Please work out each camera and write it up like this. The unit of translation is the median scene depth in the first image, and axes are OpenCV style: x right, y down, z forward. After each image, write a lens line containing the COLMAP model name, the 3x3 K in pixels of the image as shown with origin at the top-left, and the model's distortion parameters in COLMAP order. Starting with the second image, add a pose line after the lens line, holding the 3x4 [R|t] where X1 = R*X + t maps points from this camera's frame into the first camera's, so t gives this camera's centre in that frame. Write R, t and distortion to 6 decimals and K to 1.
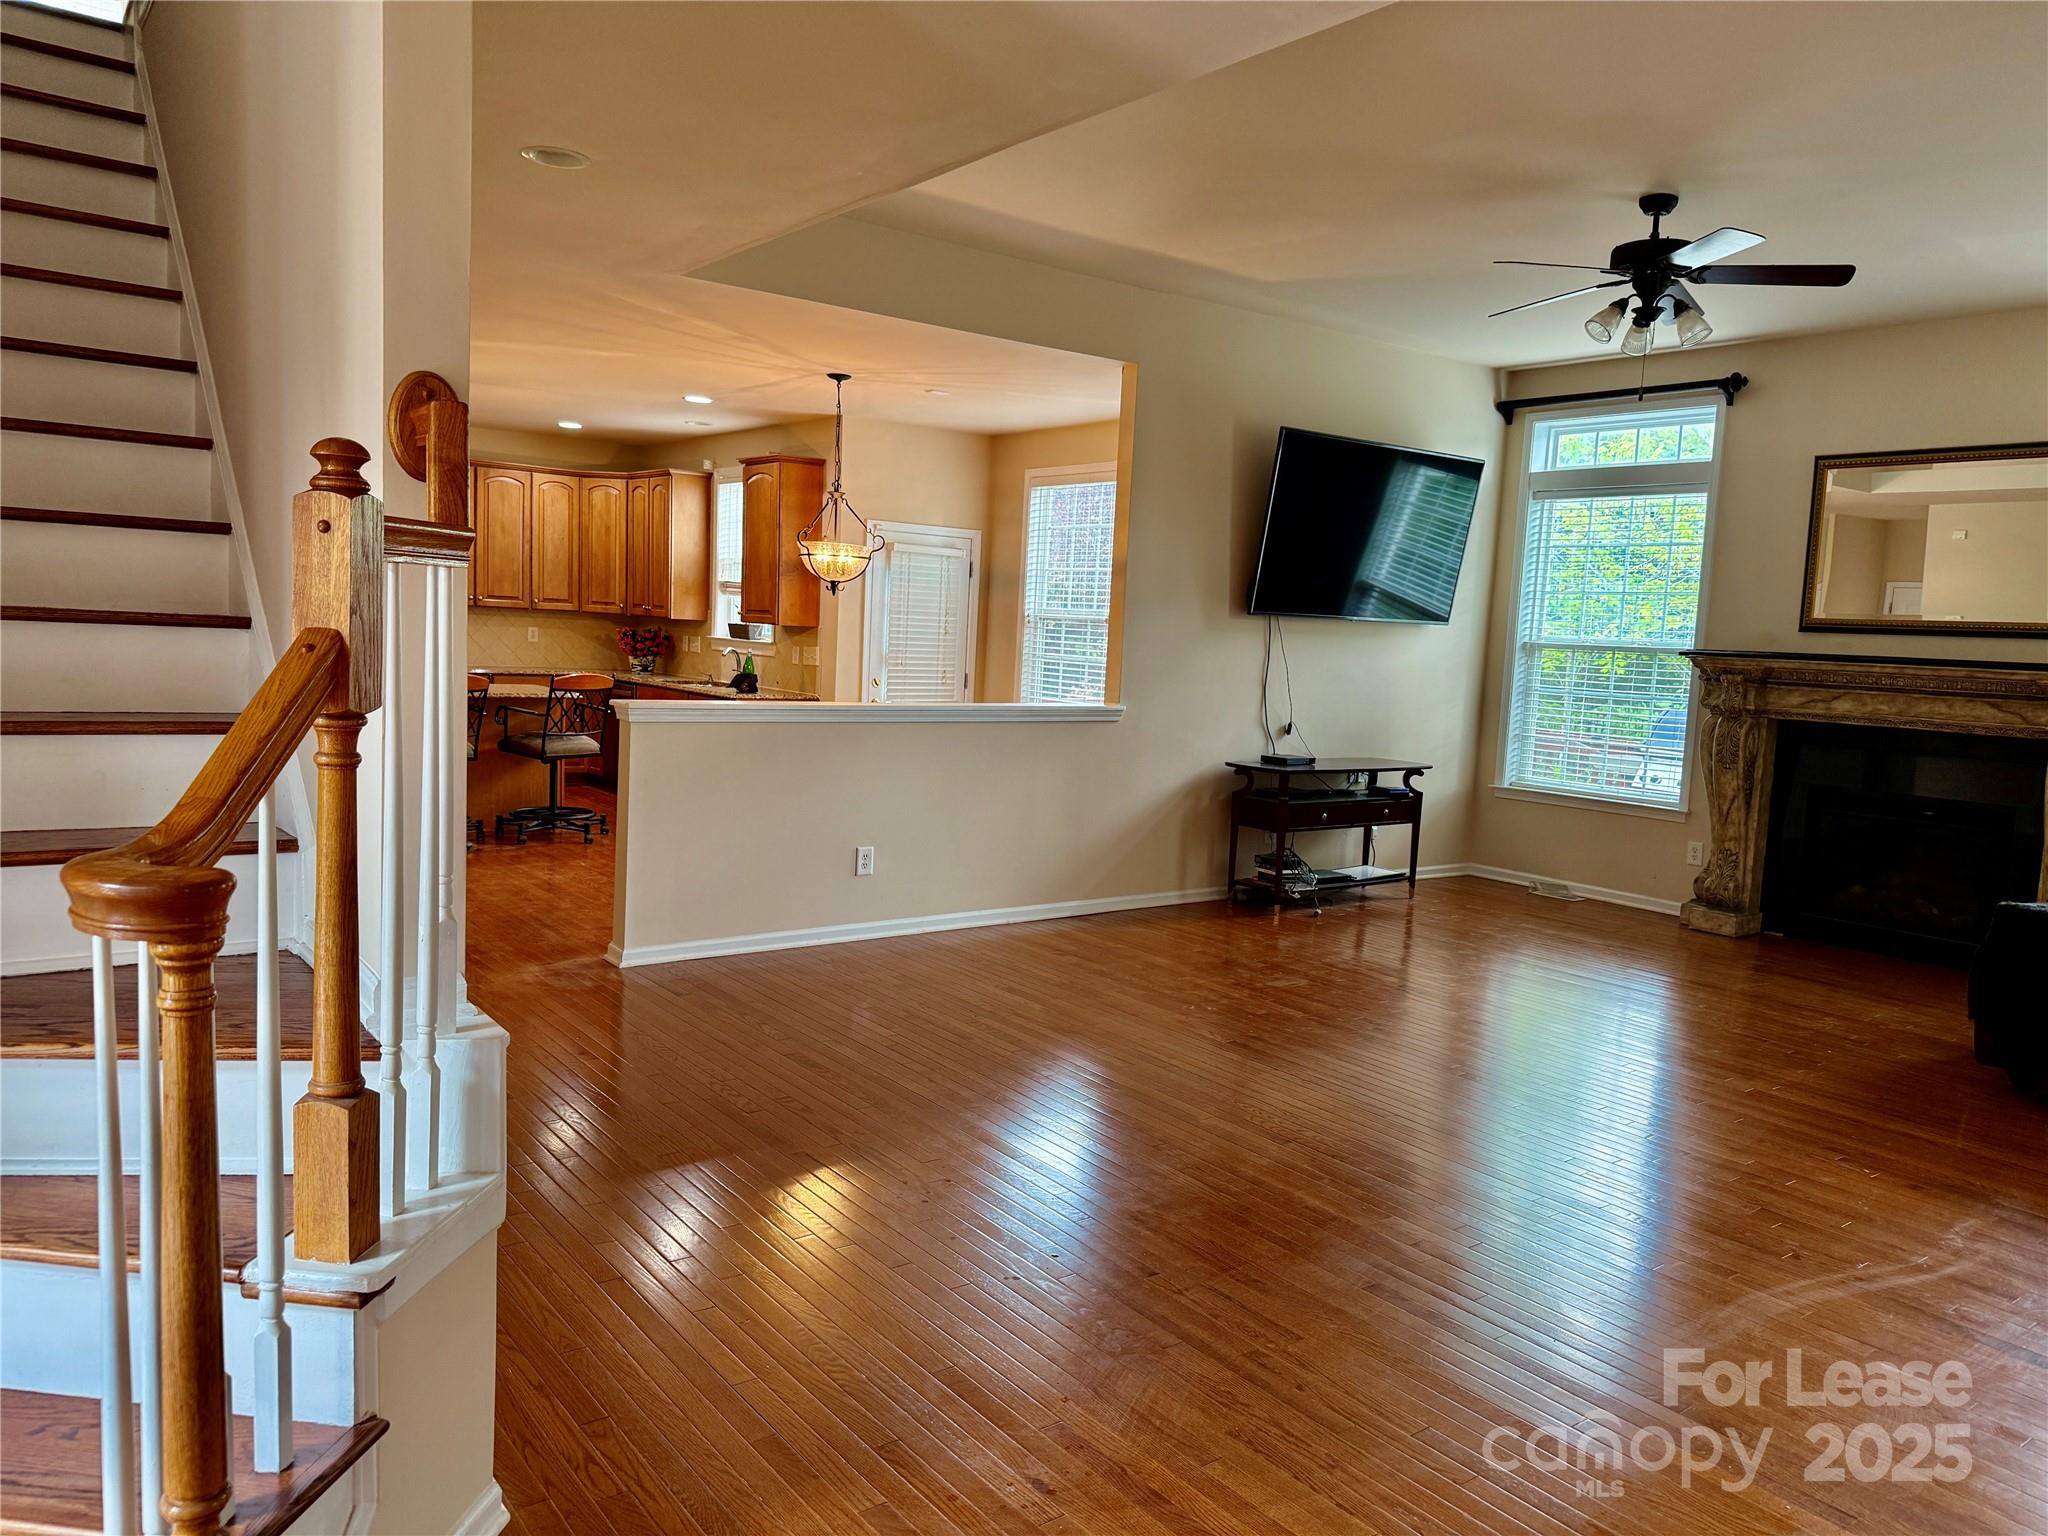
lens RADIAL K [[1430.5, 0, 1036.7], [0, 1430.5, 772.8], [0, 0, 1]] dist [0.048040, -0.068676]
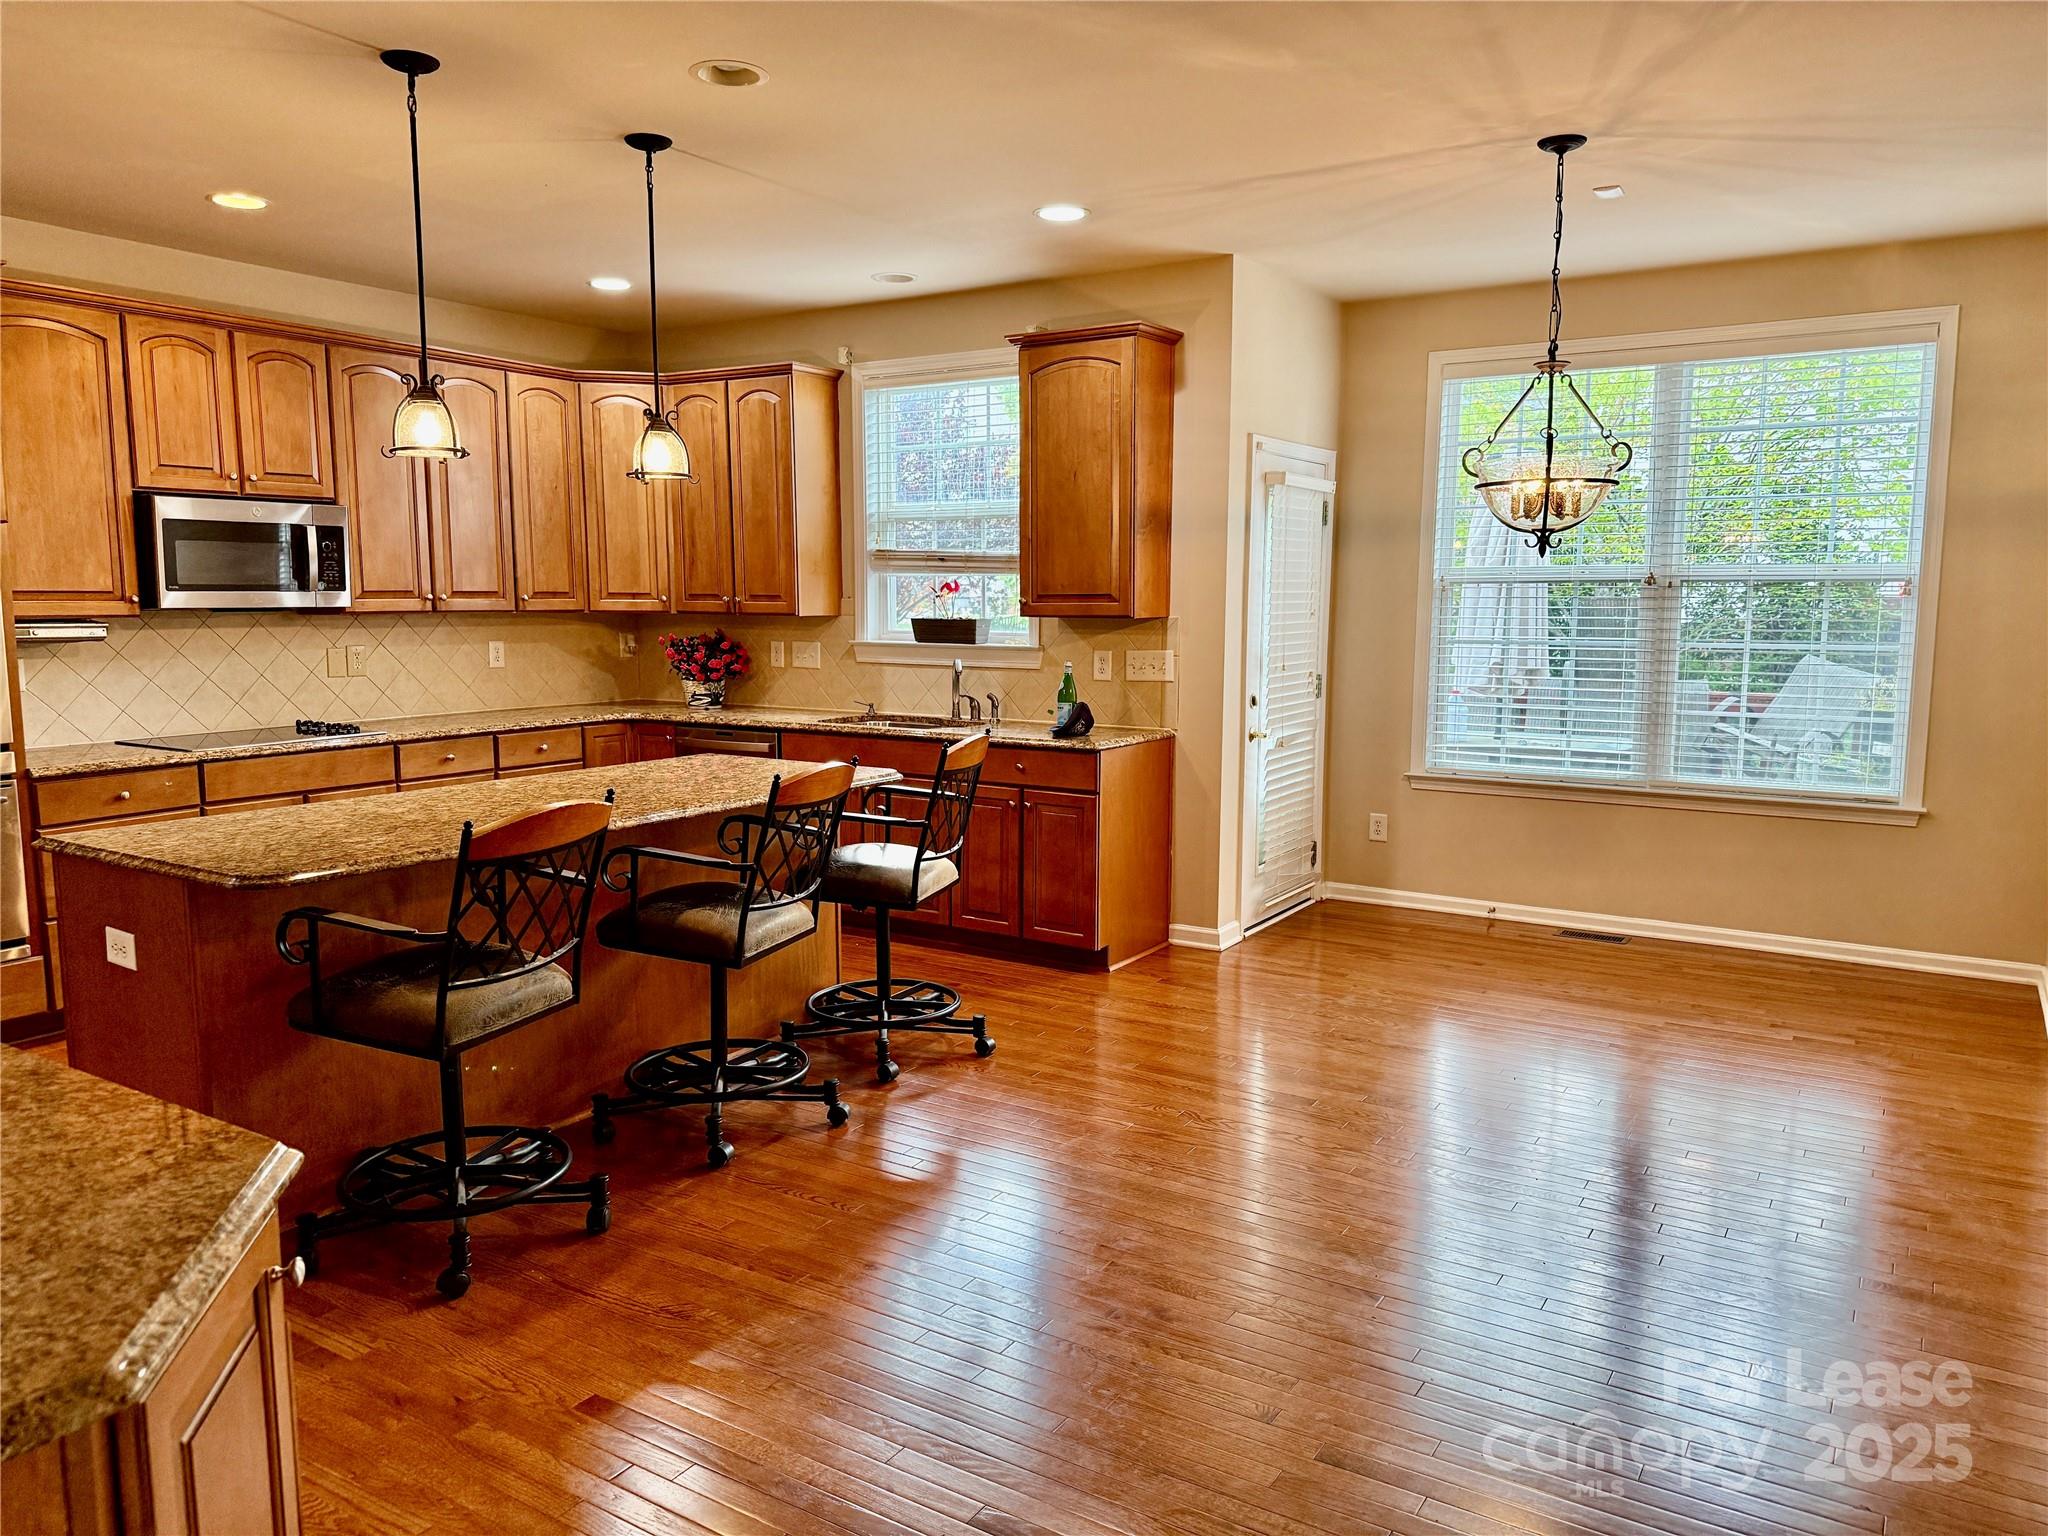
lens RADIAL K [[1430.5, 0, 1018.2], [0, 1430.5, 785.1], [0, 0, 1]] dist [0.048040, -0.068676]
pose [[0.943197, -0.094127, 0.318620, -0.364661], [0.081557, 0.995280, 0.052595, -0.060442], [-0.322067, -0.023622, 0.946422, 0.397473]]
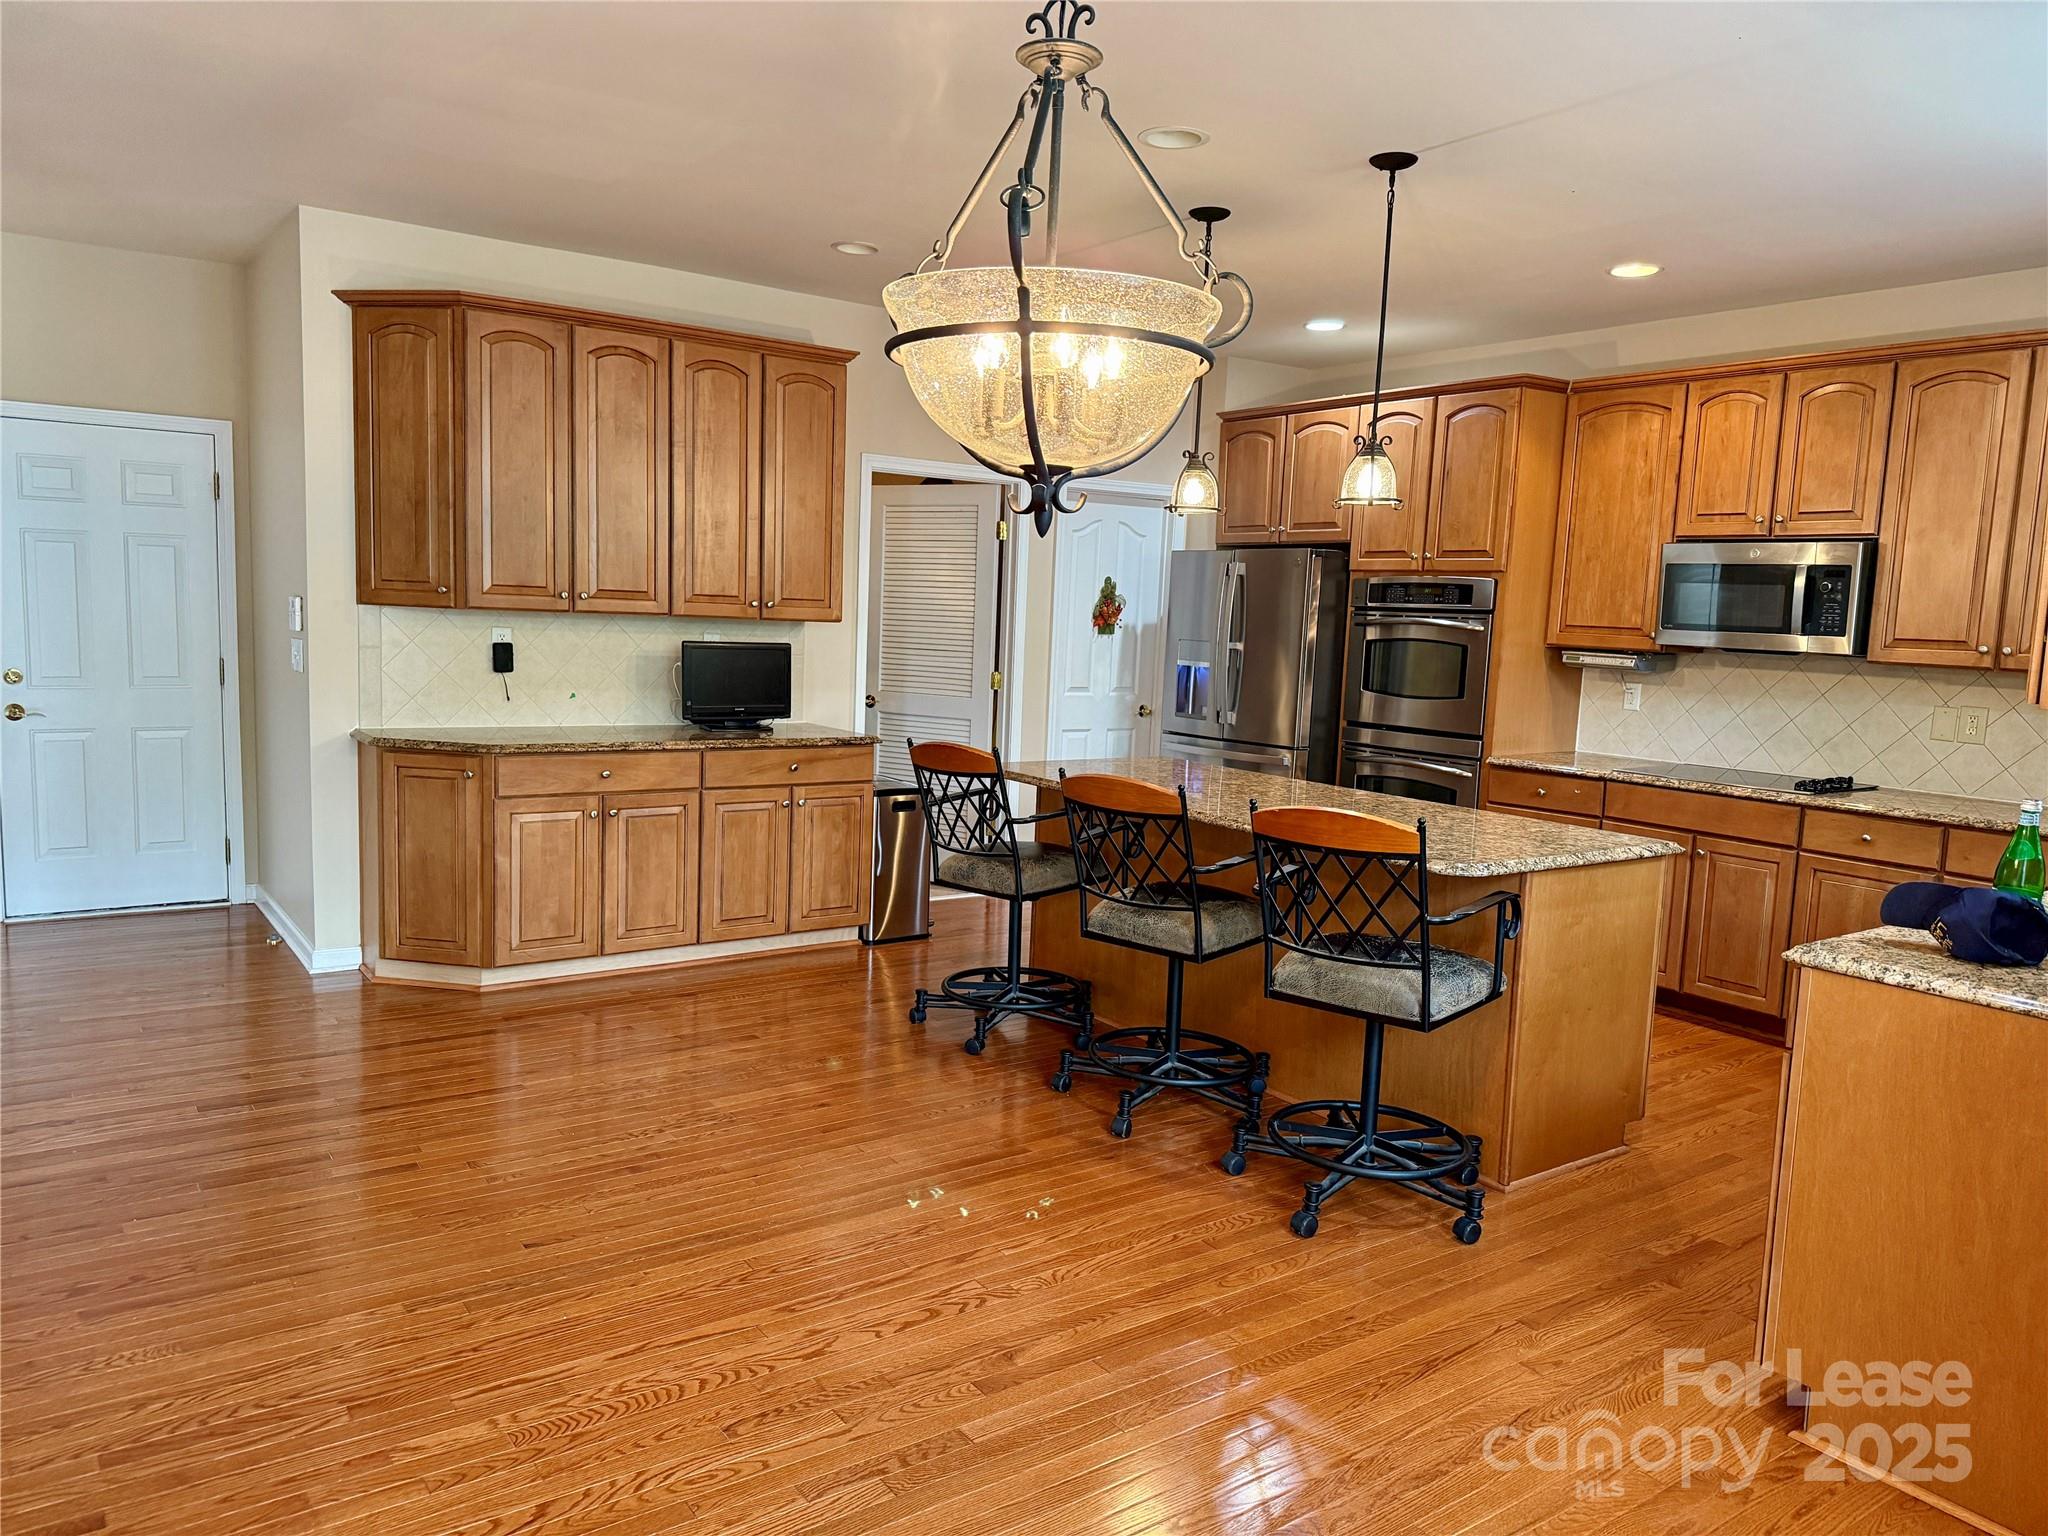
lens RADIAL K [[1430.5, 0, 995.4], [0, 1430.5, 757.1], [0, 0, 1]] dist [0.048040, -0.068676]
pose [[-0.058227, 0.056975, -0.996676, 0.068473], [-0.145089, 0.987287, 0.064915, -0.074753], [0.987704, 0.148386, -0.049220, 0.732782]]
